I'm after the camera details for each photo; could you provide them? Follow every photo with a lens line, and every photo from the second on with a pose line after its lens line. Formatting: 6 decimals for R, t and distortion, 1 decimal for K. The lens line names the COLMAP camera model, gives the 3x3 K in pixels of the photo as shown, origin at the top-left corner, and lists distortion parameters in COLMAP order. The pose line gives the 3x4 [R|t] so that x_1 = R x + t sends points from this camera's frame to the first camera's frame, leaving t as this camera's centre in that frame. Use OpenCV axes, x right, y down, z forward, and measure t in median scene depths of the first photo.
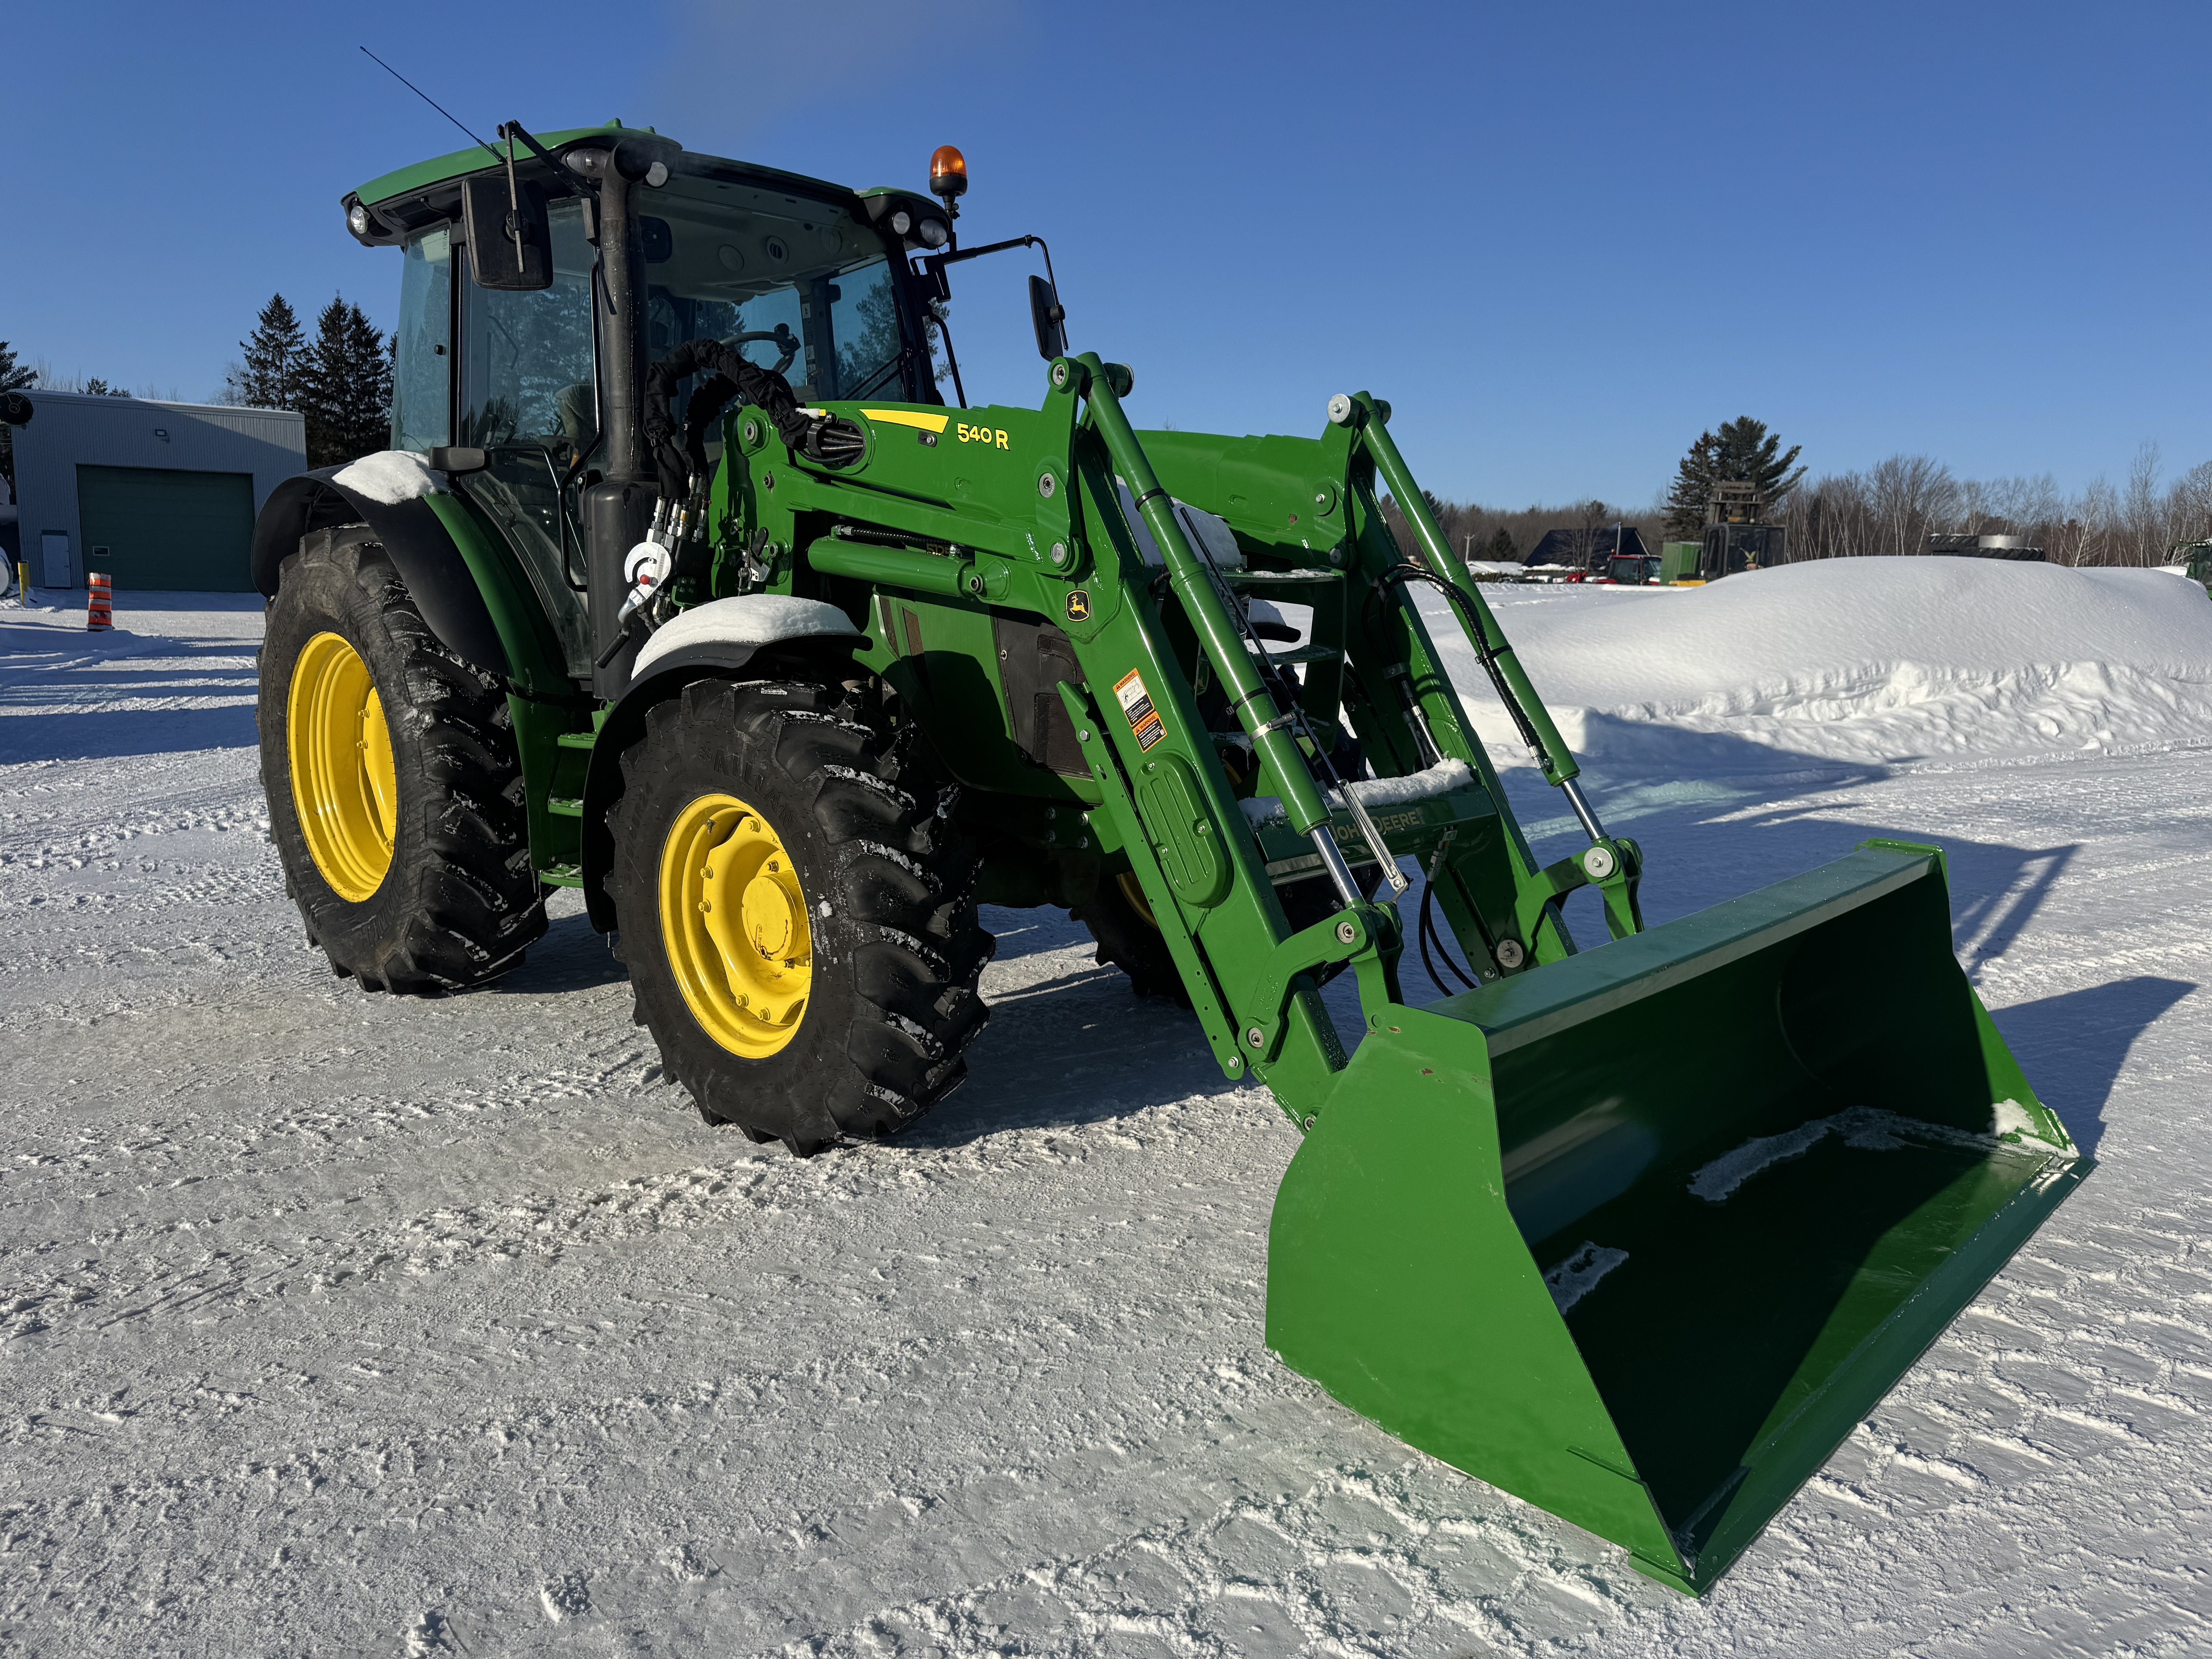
lens RADIAL K [[1534.7, 0, 1109.7], [0, 1534.7, 851.9], [0, 0, 1]] dist [0.002812, -0.007751]
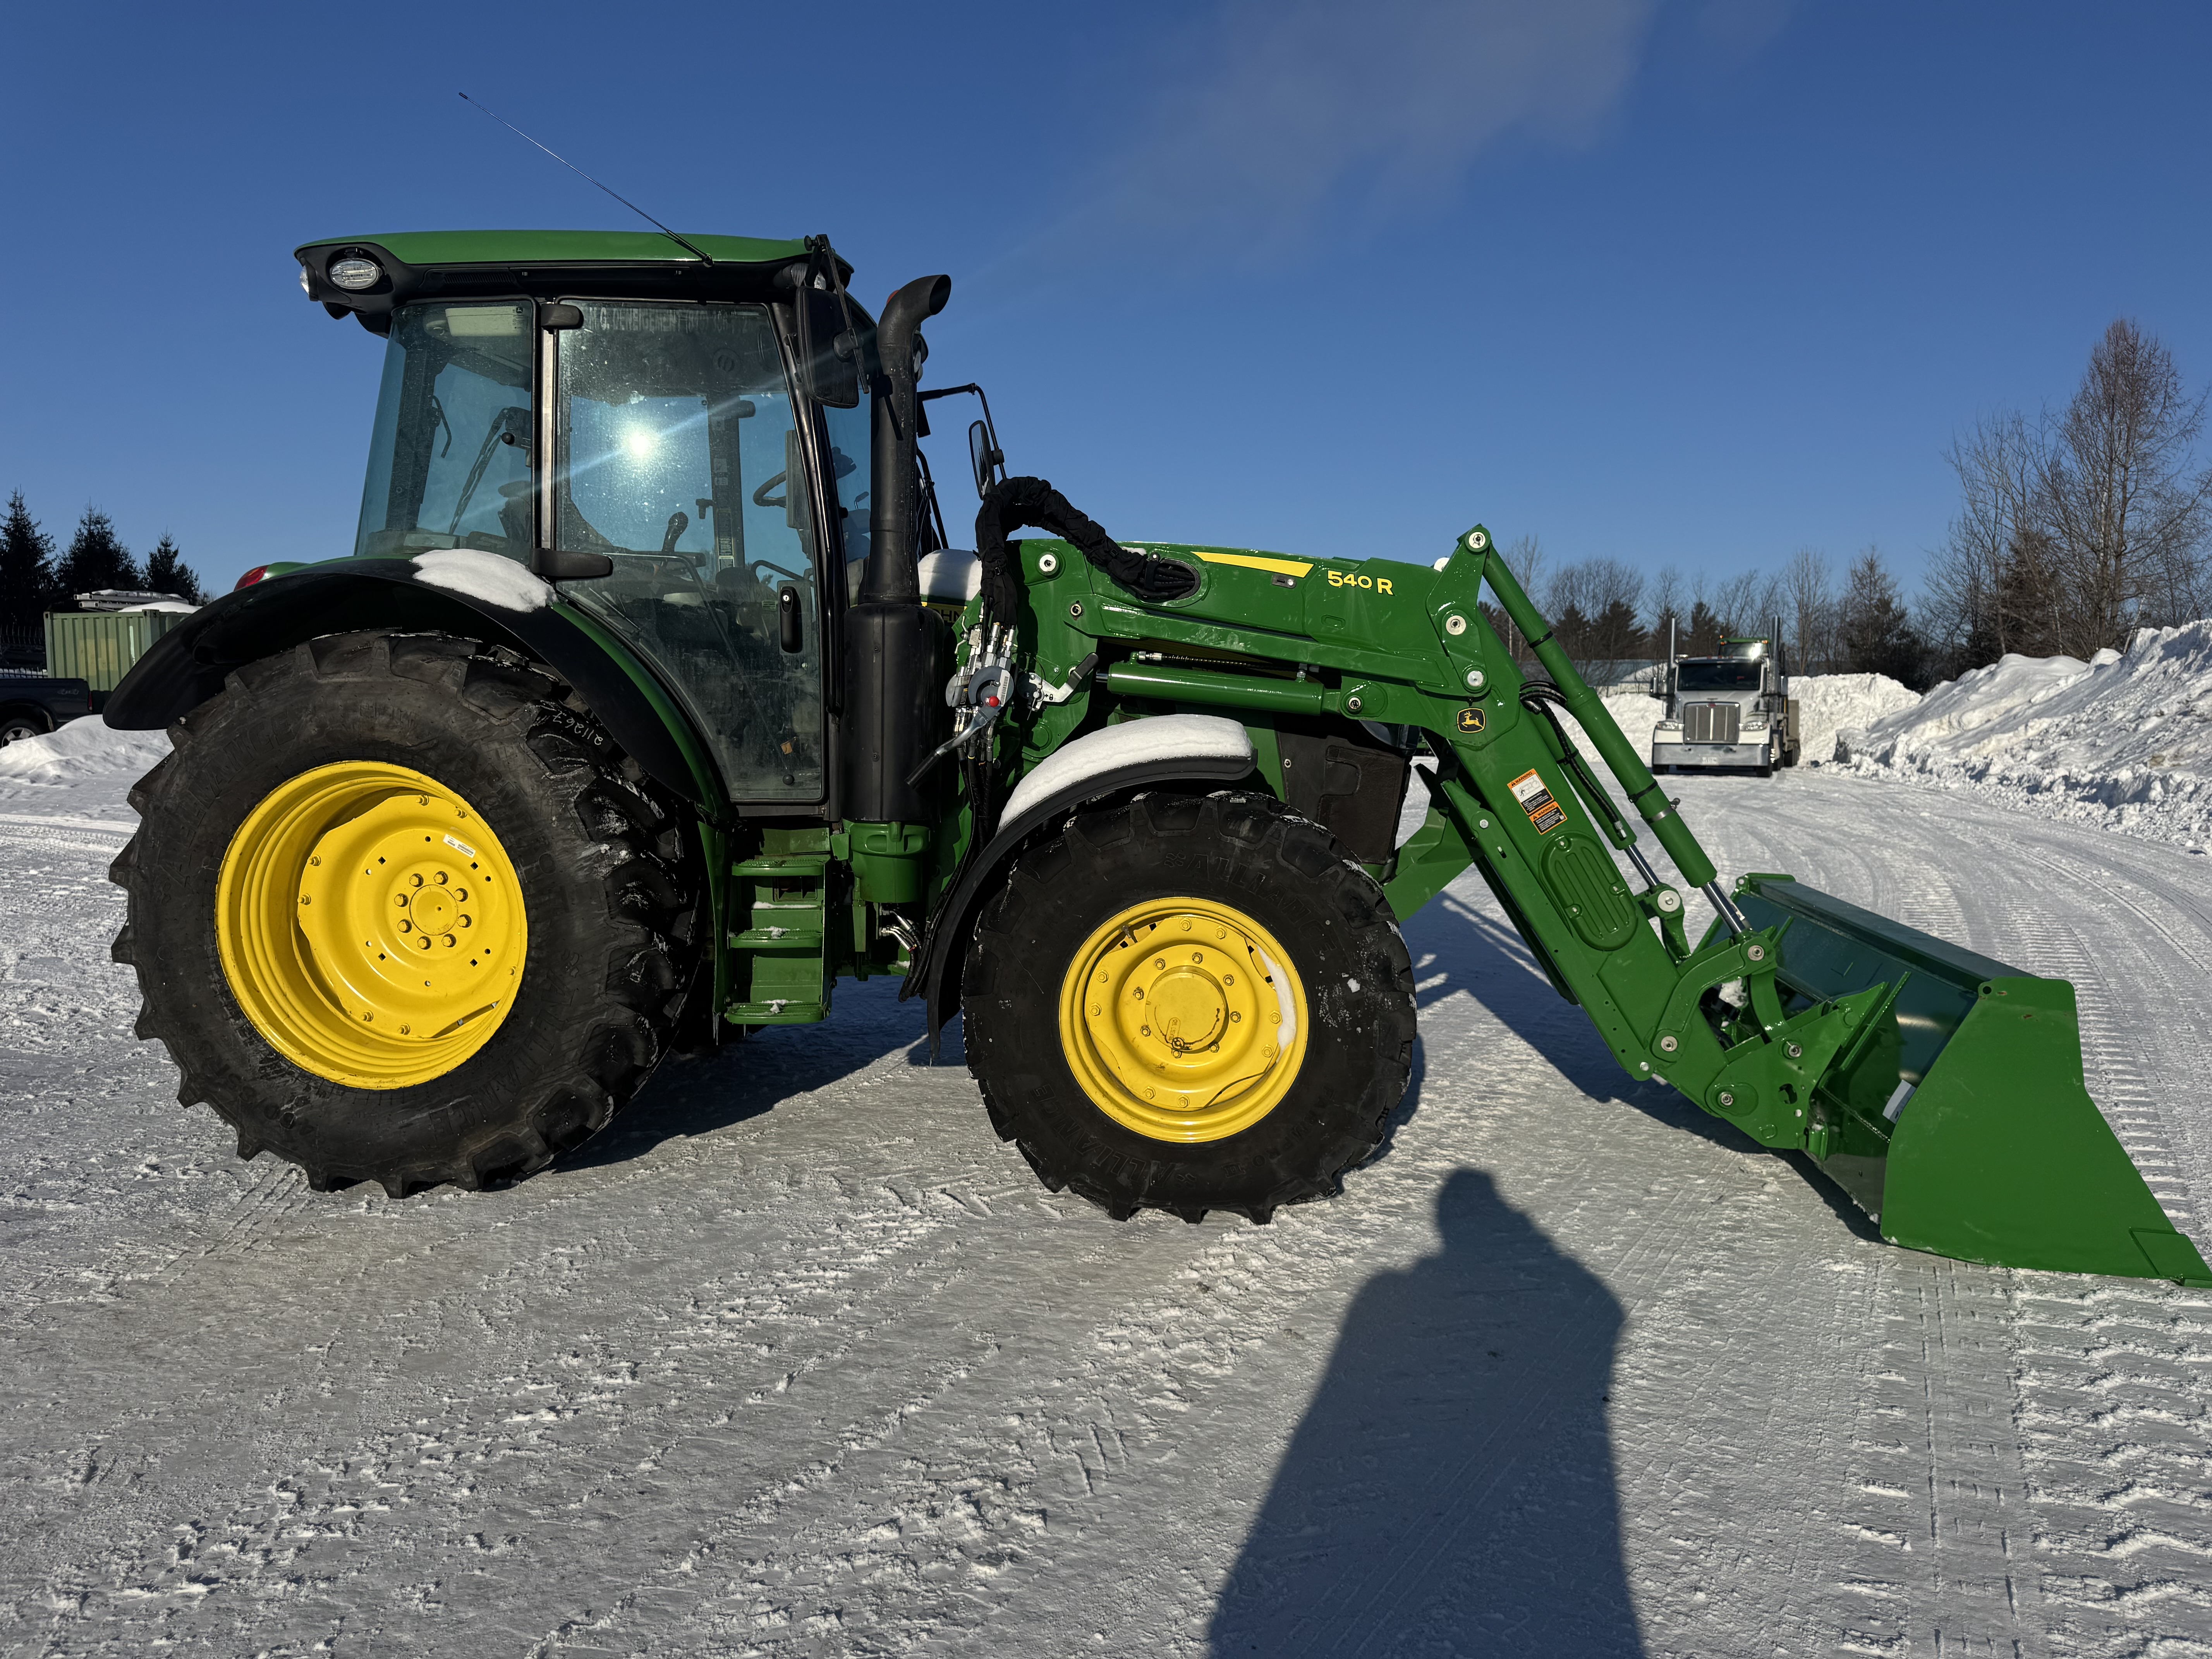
lens RADIAL K [[1534.7, 0, 1113.4], [0, 1534.7, 821.6], [0, 0, 1]] dist [0.002812, -0.007751]
pose [[0.819514, -0.045755, 0.571230, -0.822675], [0.098979, 0.993128, -0.062452, -0.025071], [-0.564447, 0.107720, 0.818411, 0.126571]]
